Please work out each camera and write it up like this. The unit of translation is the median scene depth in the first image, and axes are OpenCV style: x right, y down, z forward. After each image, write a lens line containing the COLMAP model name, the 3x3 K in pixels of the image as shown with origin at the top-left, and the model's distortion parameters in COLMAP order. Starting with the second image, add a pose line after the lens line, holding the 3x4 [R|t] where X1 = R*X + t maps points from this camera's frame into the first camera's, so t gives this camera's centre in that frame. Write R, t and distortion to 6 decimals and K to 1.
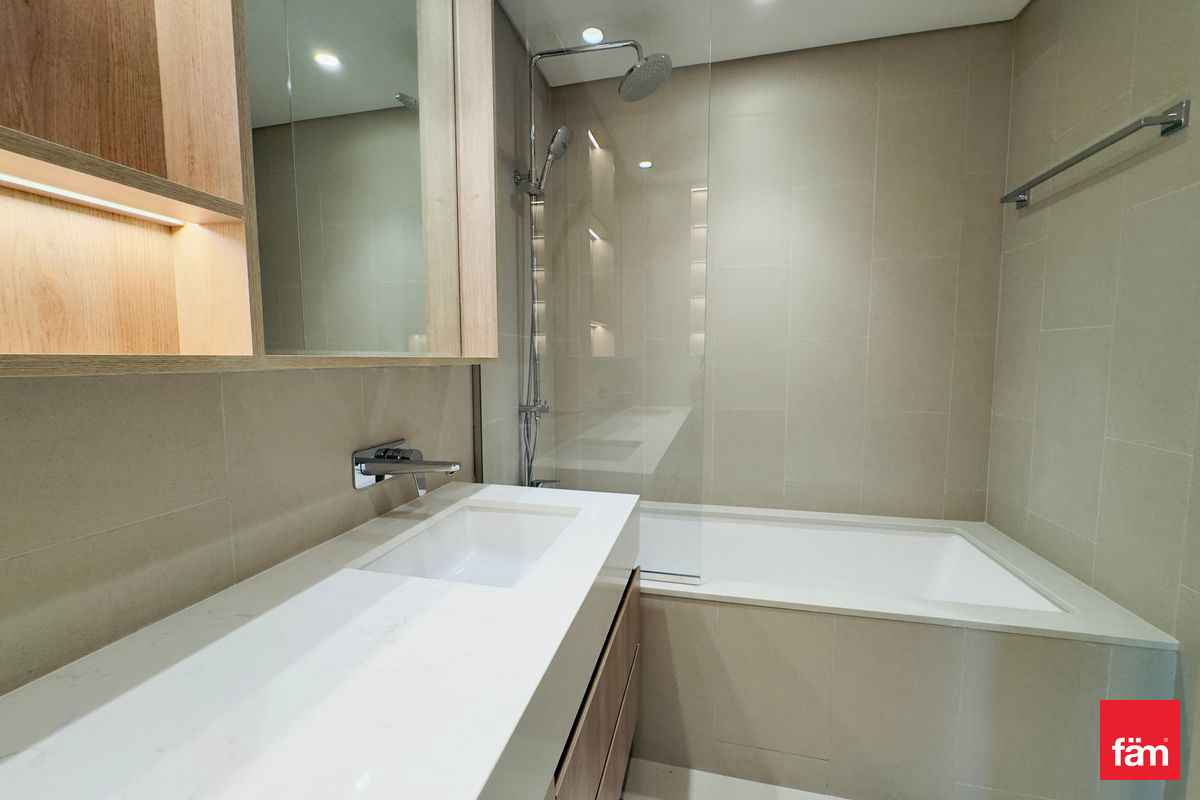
lens RADIAL K [[478.9, 0, 600.0], [0, 478.9, 400.0], [0, 0, 1]] dist [-0.000254, -0.000004]
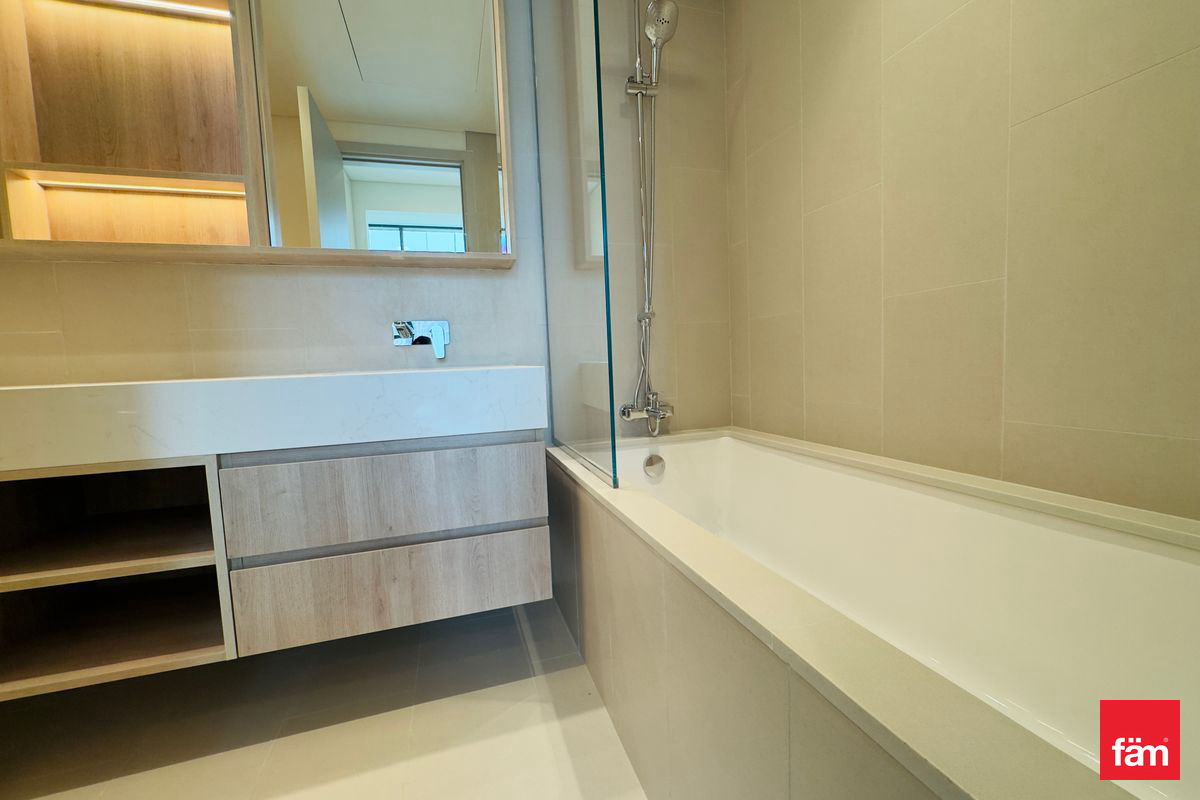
lens RADIAL K [[478.9, 0, 600.0], [0, 478.9, 400.0], [0, 0, 1]] dist [-0.000254, -0.000004]
pose [[0.508658, 0.047261, -0.859671, 1.957722], [-0.035198, 0.998799, 0.034083, 0.470455], [0.860249, 0.012922, 0.509710, 1.270393]]
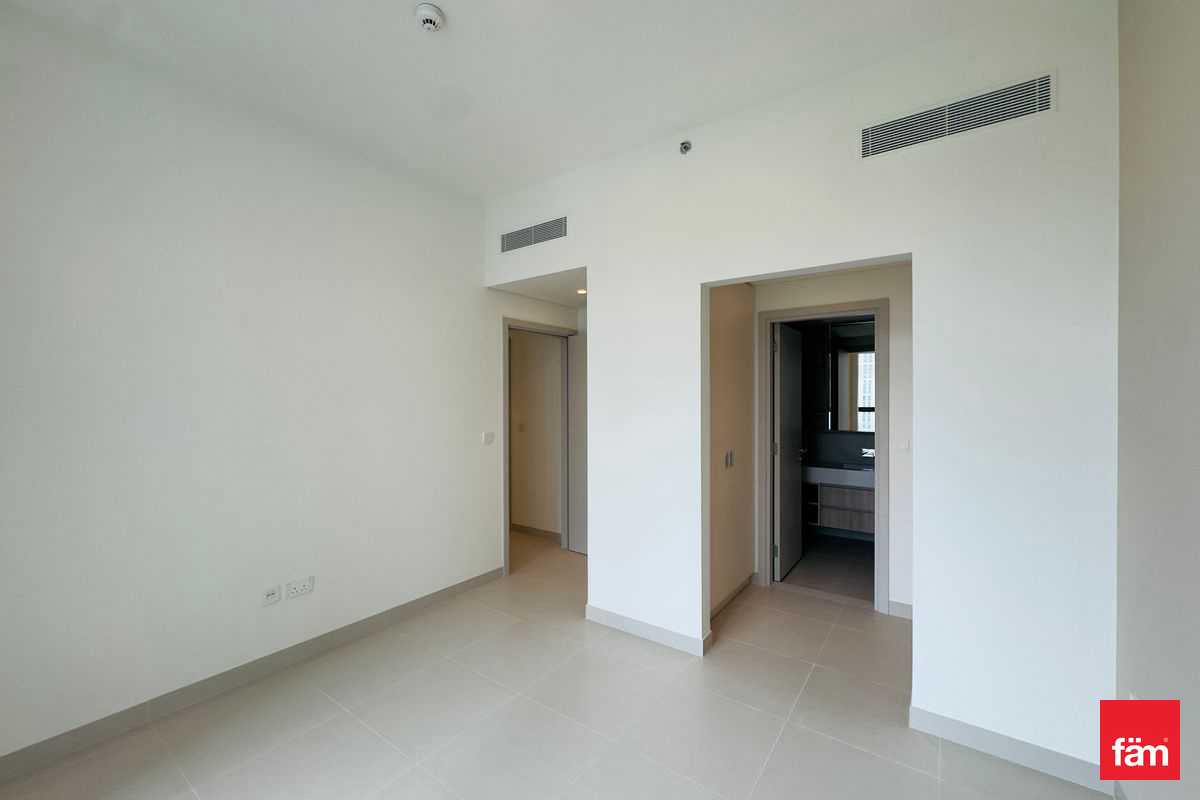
lens RADIAL K [[478.9, 0, 600.0], [0, 478.9, 400.0], [0, 0, 1]] dist [-0.000254, -0.000004]
pose [[-0.389852, 0.009414, -0.920829, 8.754782], [-0.079407, 0.995880, 0.043800, -0.691240], [0.917447, 0.090195, -0.387498, 0.576296]]
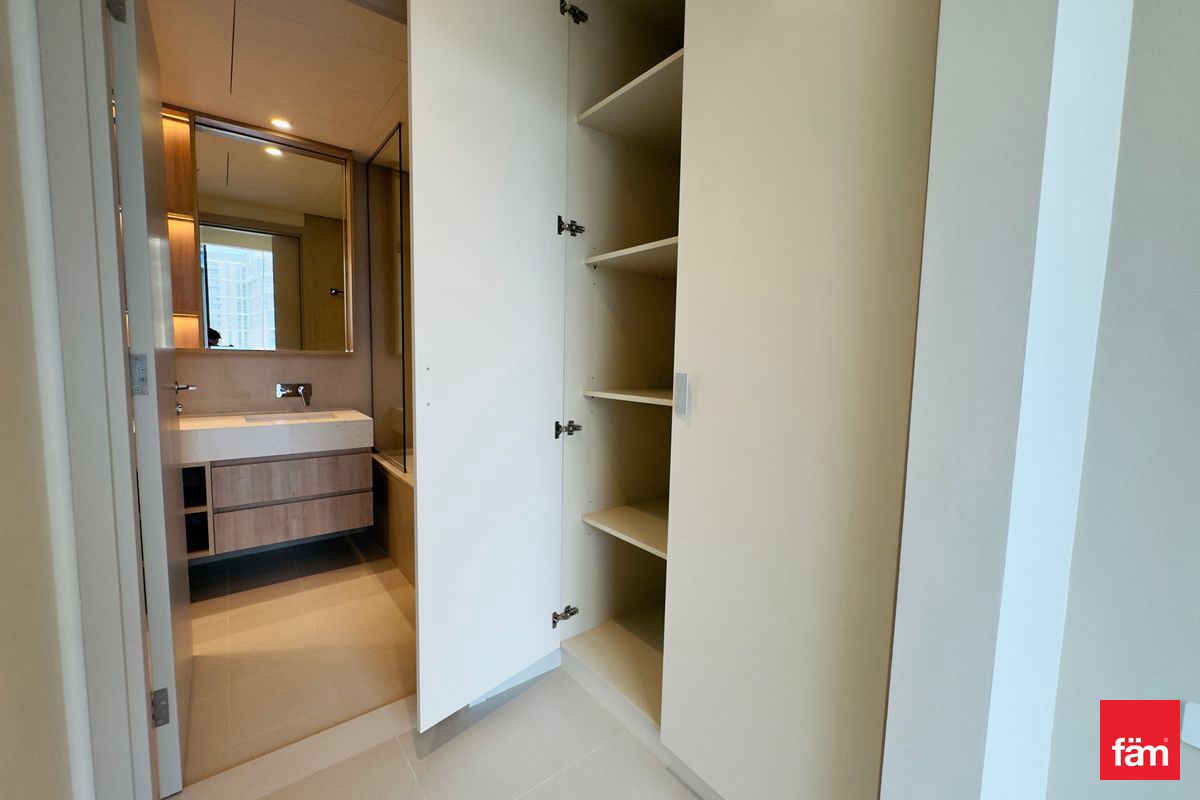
lens RADIAL K [[478.9, 0, 600.0], [0, 478.9, 400.0], [0, 0, 1]] dist [-0.000254, -0.000004]
pose [[0.778934, 0.072445, -0.622907, 4.417598], [-0.076048, 0.996886, 0.020843, -0.006517], [0.622478, 0.031135, 0.782018, -0.031625]]
